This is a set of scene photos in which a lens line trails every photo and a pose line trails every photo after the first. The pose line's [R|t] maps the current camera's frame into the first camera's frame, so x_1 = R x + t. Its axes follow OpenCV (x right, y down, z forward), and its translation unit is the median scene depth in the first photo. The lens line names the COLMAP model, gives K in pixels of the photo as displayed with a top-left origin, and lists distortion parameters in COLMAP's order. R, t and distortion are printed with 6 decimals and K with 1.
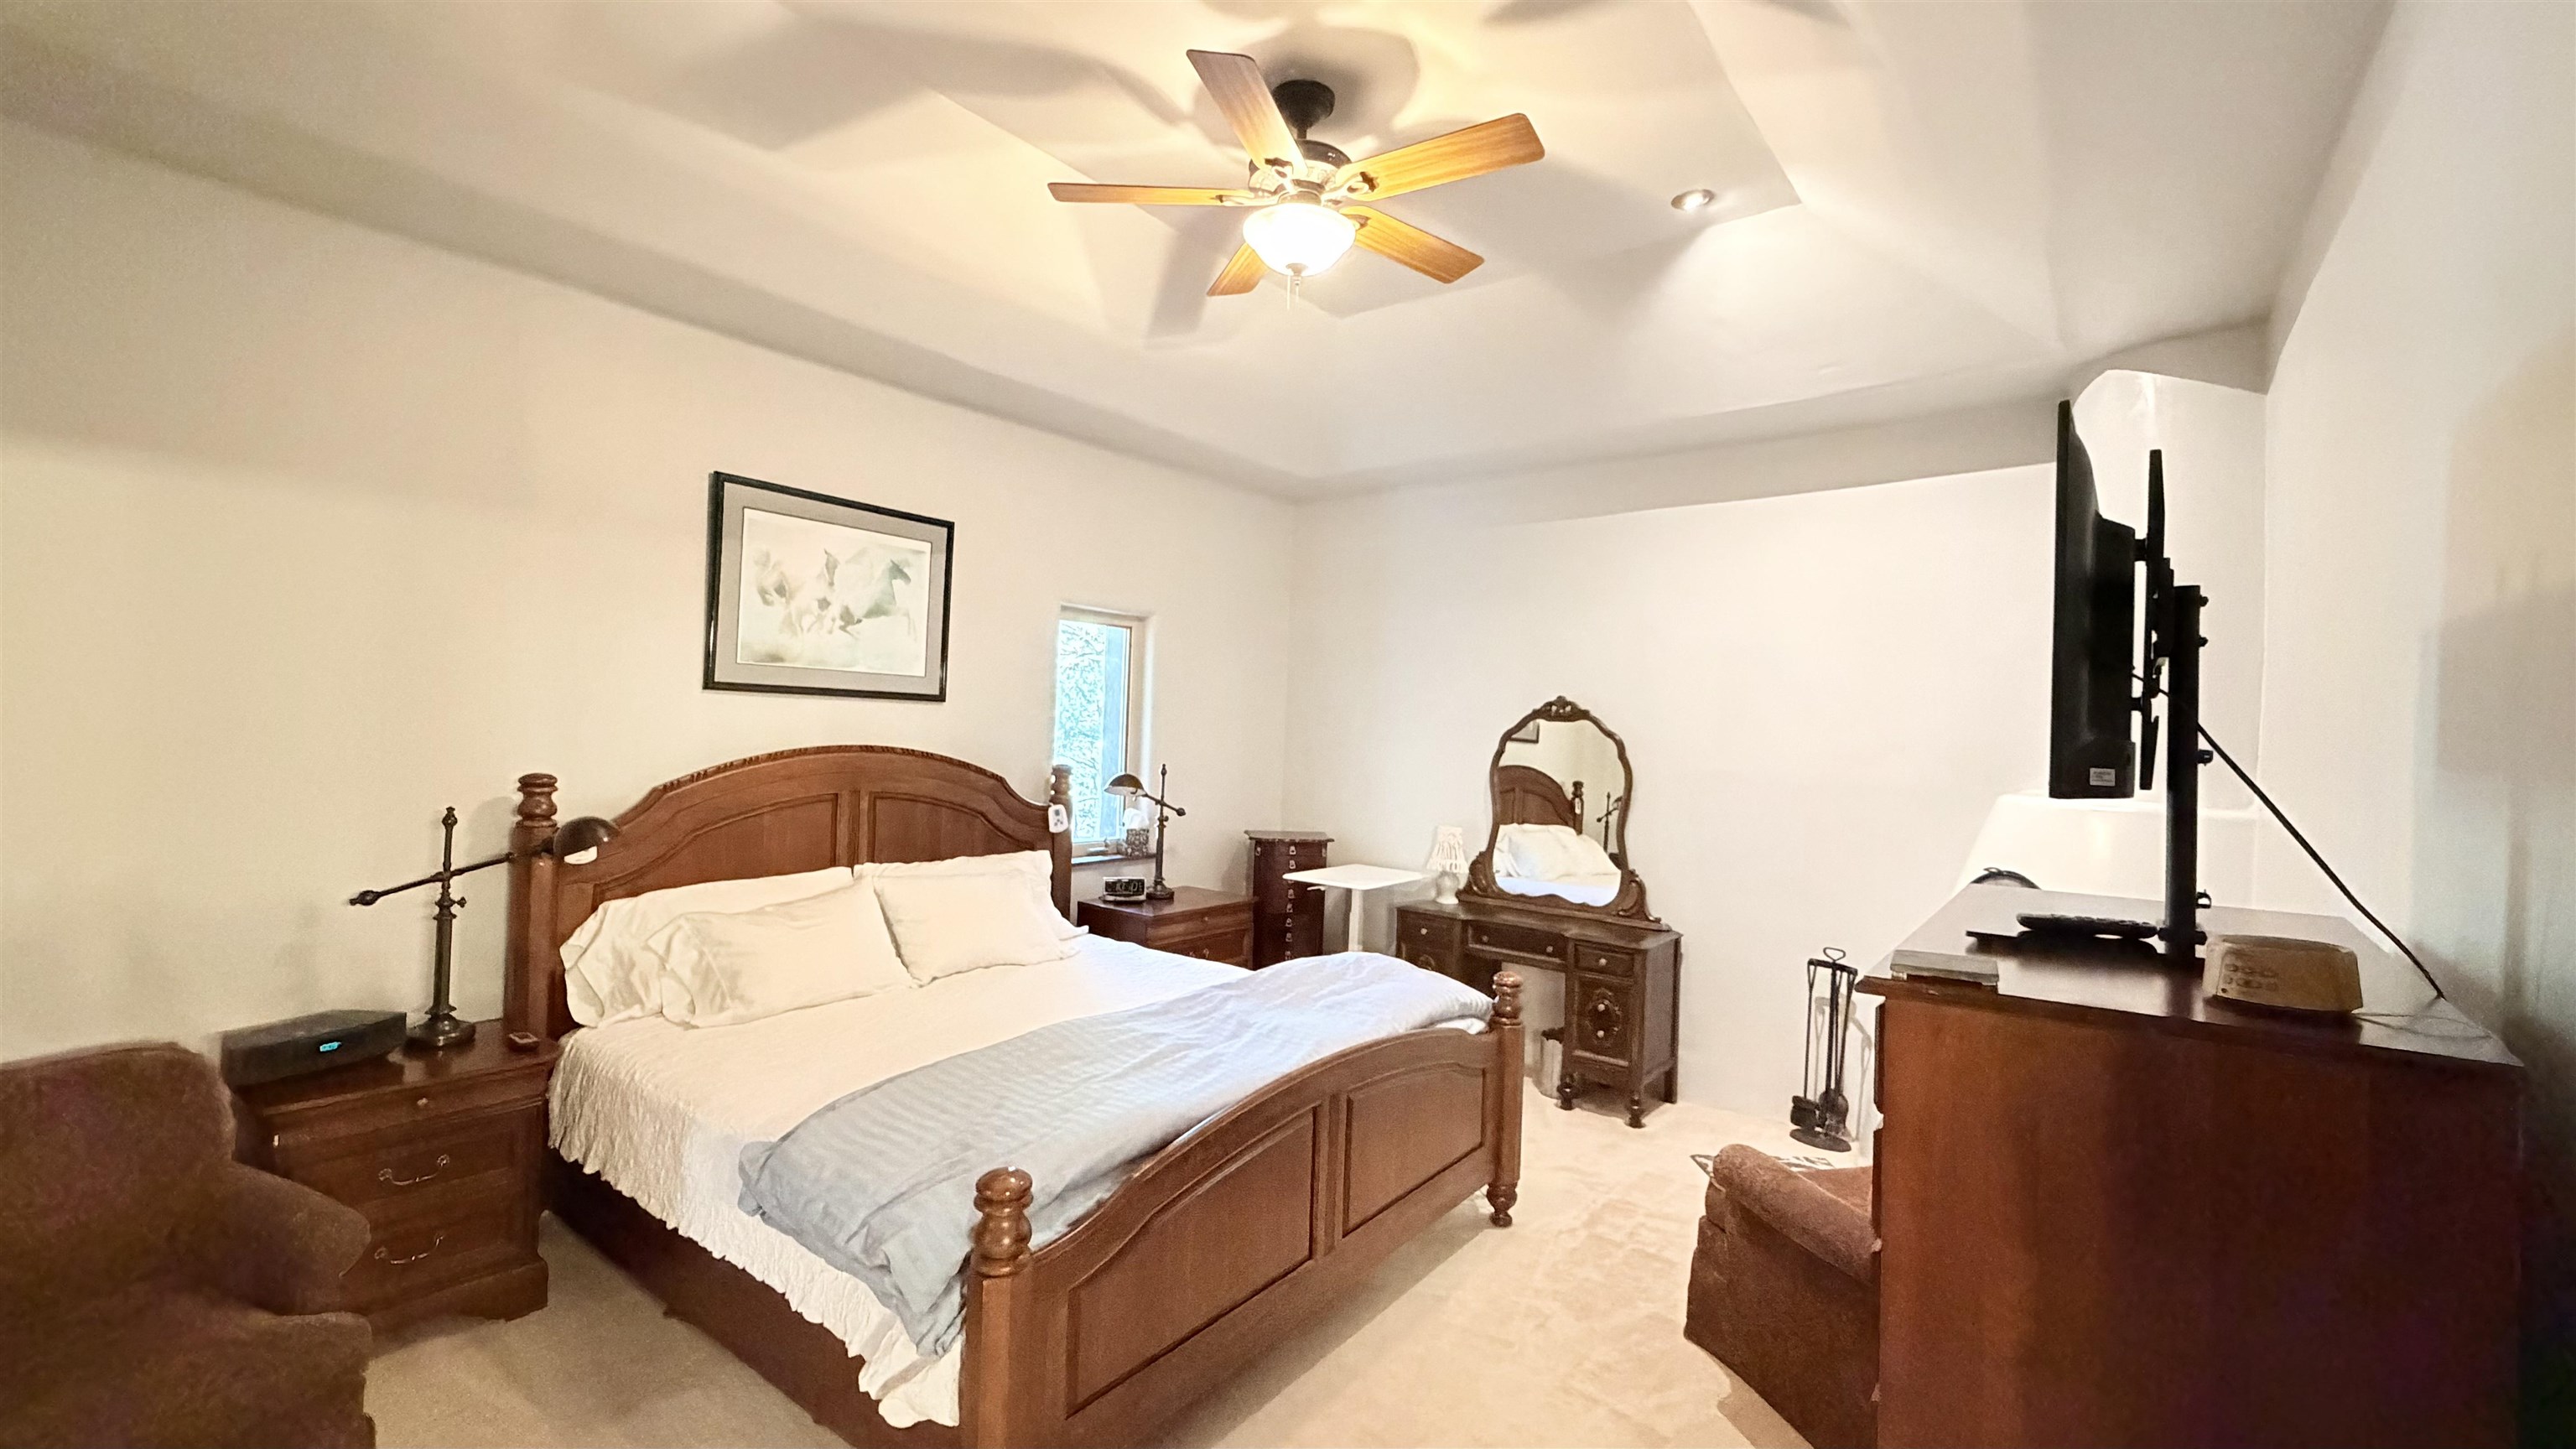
lens RADIAL K [[1075.3, 0, 1292.1], [0, 1075.3, 723.3], [0, 0, 1]] dist [0.000326, -0.000068]
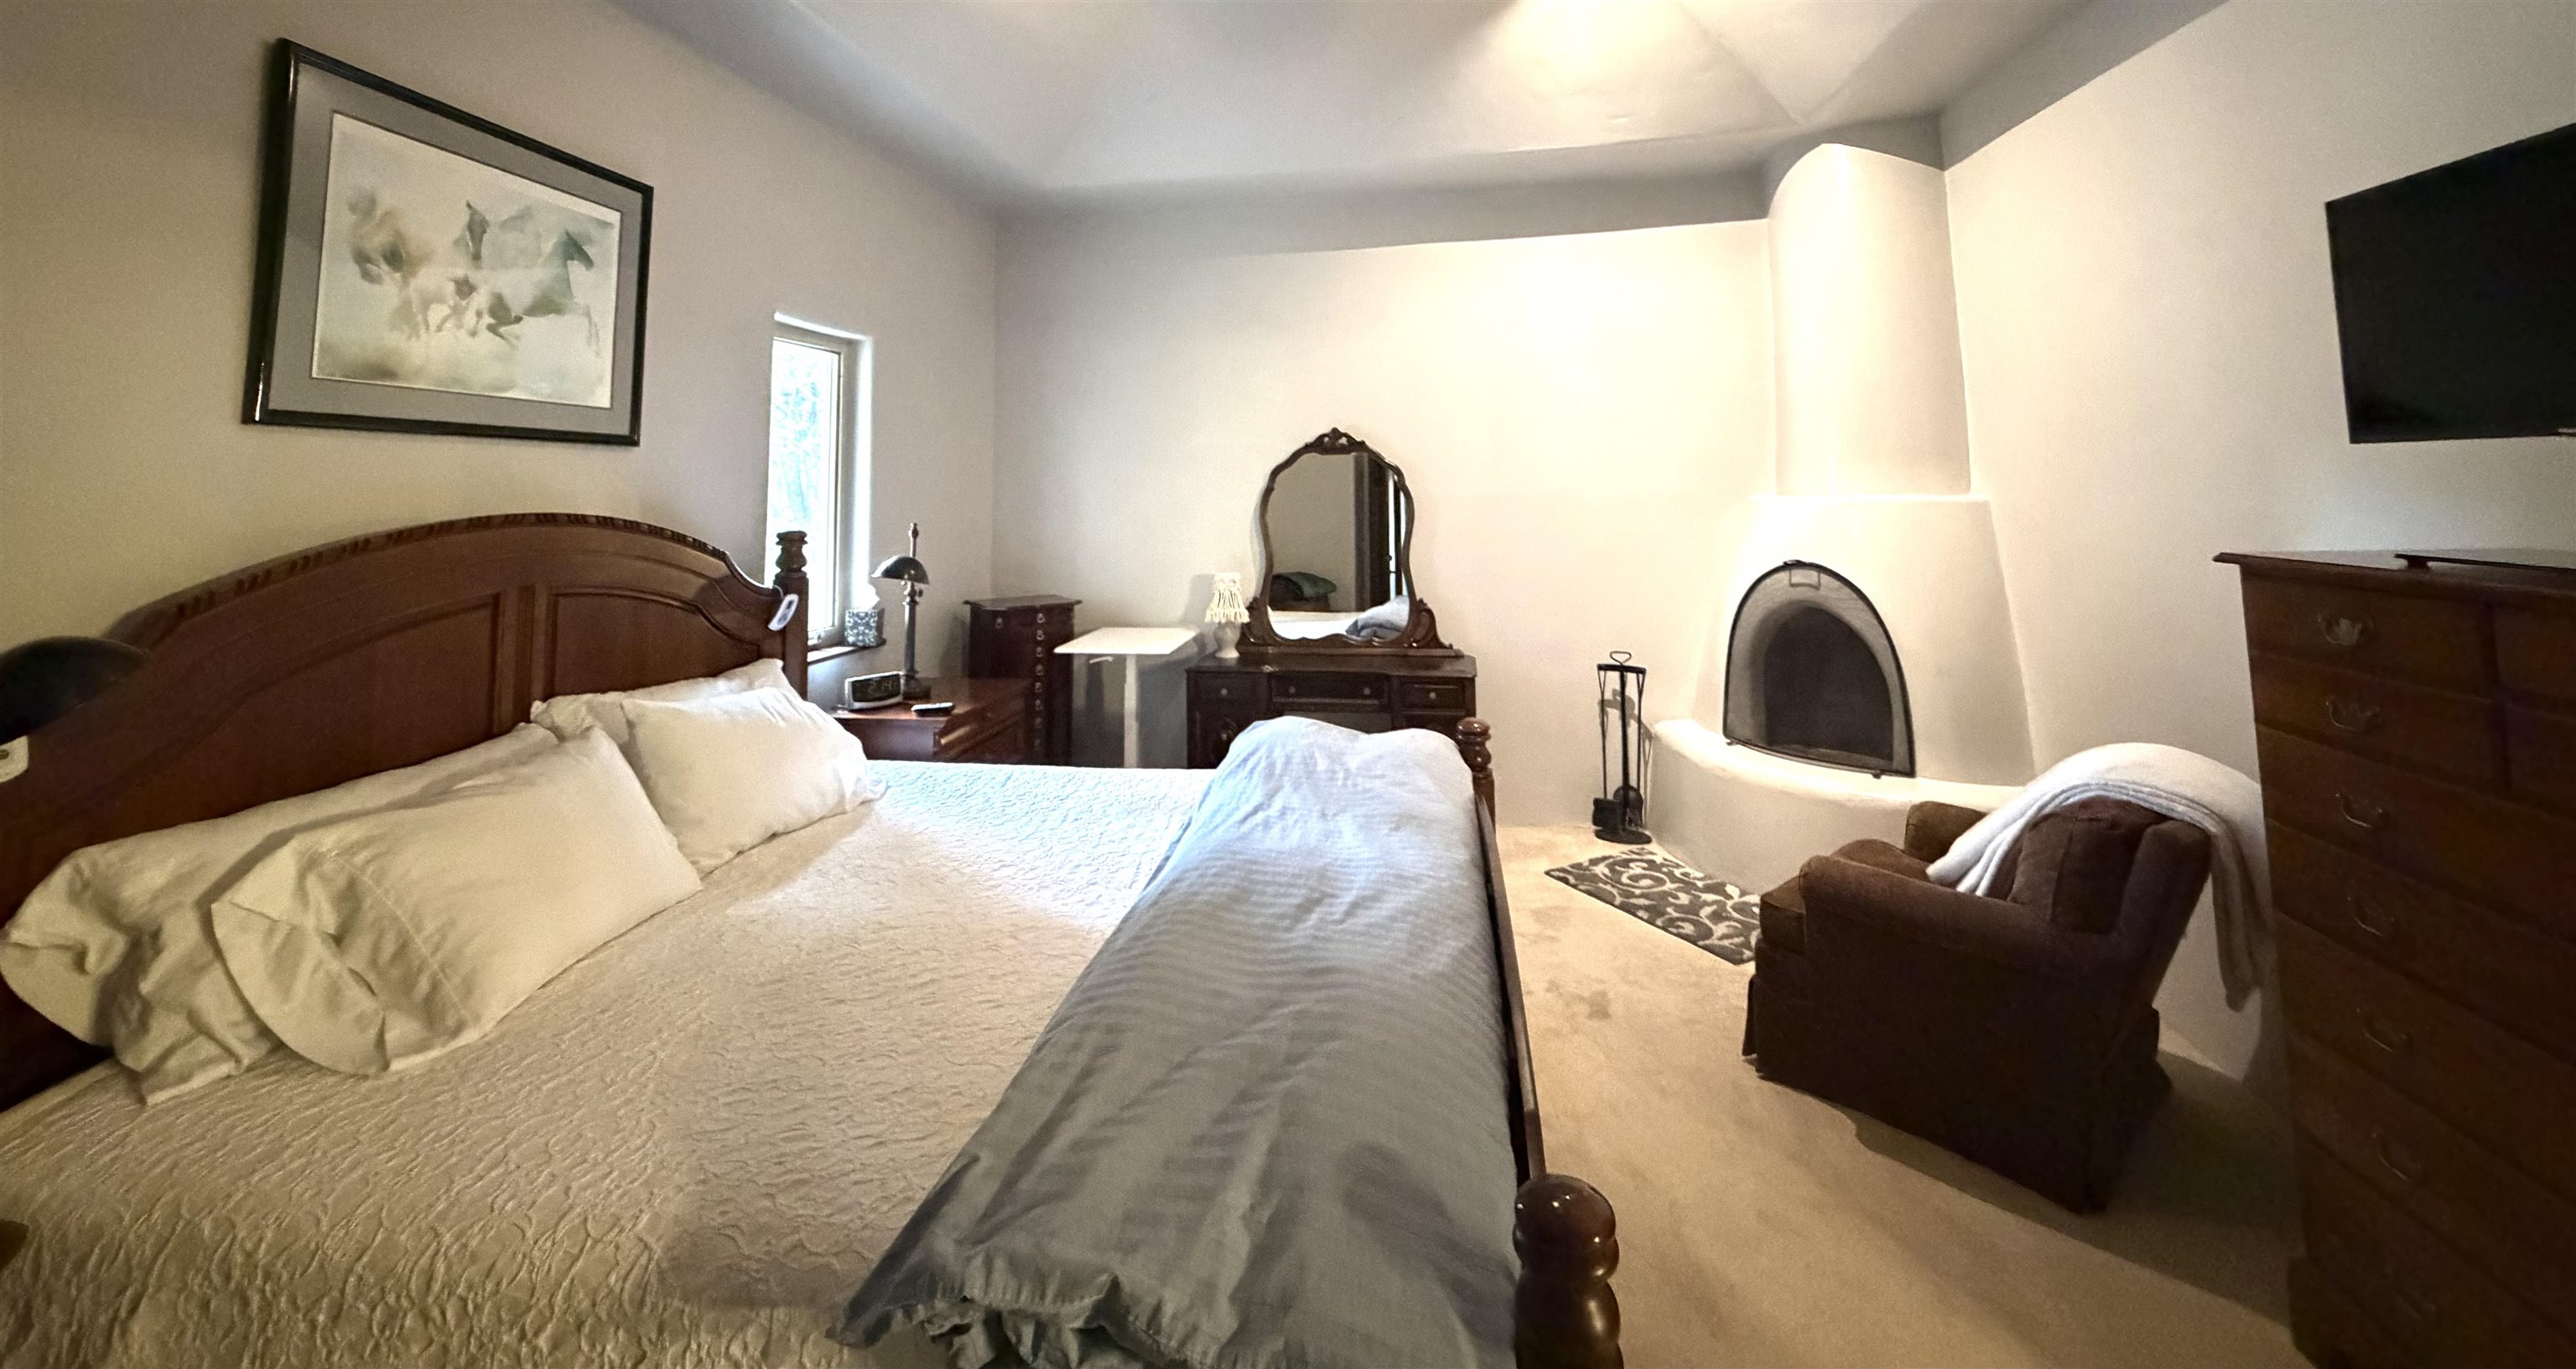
lens RADIAL K [[1020.2, 0, 1280.6], [0, 1020.2, 401.3], [0, 0, 1]] dist [-0.000240, -0.000083]
pose [[0.875795, -0.005058, 0.482656, -0.287282], [0.042959, 0.996794, -0.067504, 0.013189], [-0.480767, 0.079854, 0.873204, 0.248643]]
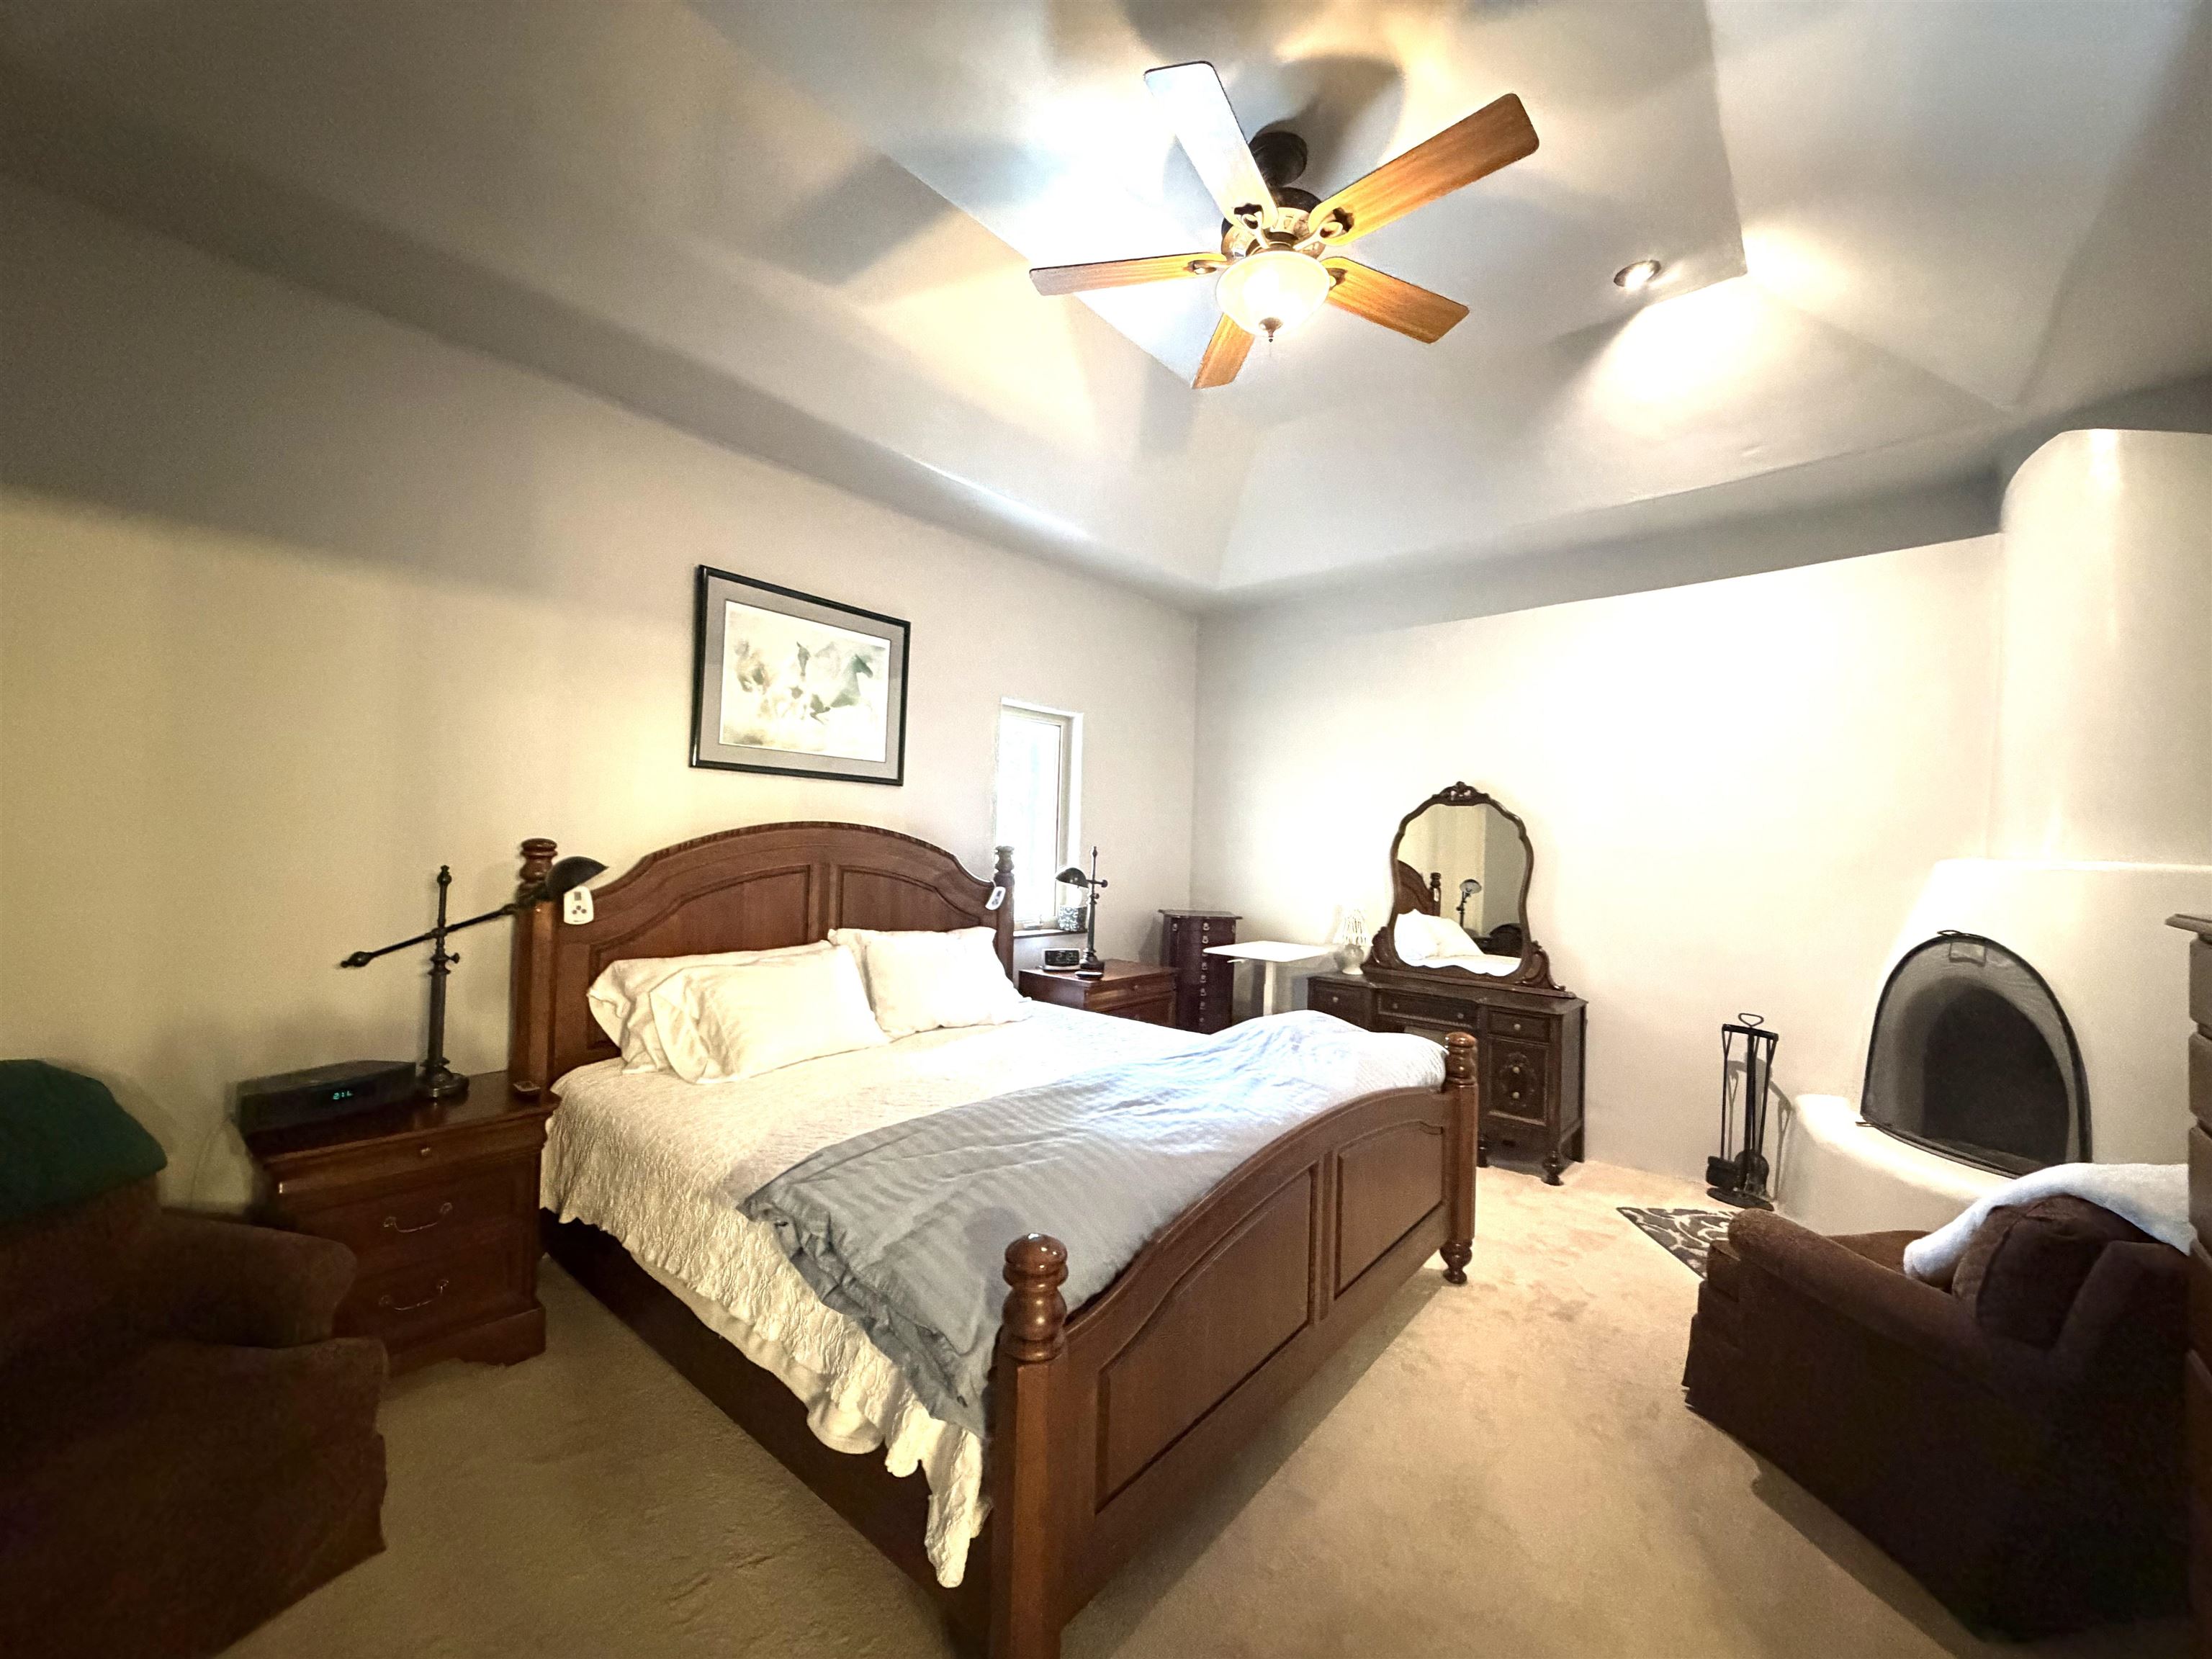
lens RADIAL K [[878.6, 0, 1106.0], [0, 878.6, 829.8], [0, 0, 1]] dist [0.000023, -0.000042]
pose [[0.998871, -0.006200, -0.047106, -0.076340], [0.005614, 0.999905, -0.012564, 0.038300], [0.047180, 0.012285, 0.998811, 0.120573]]
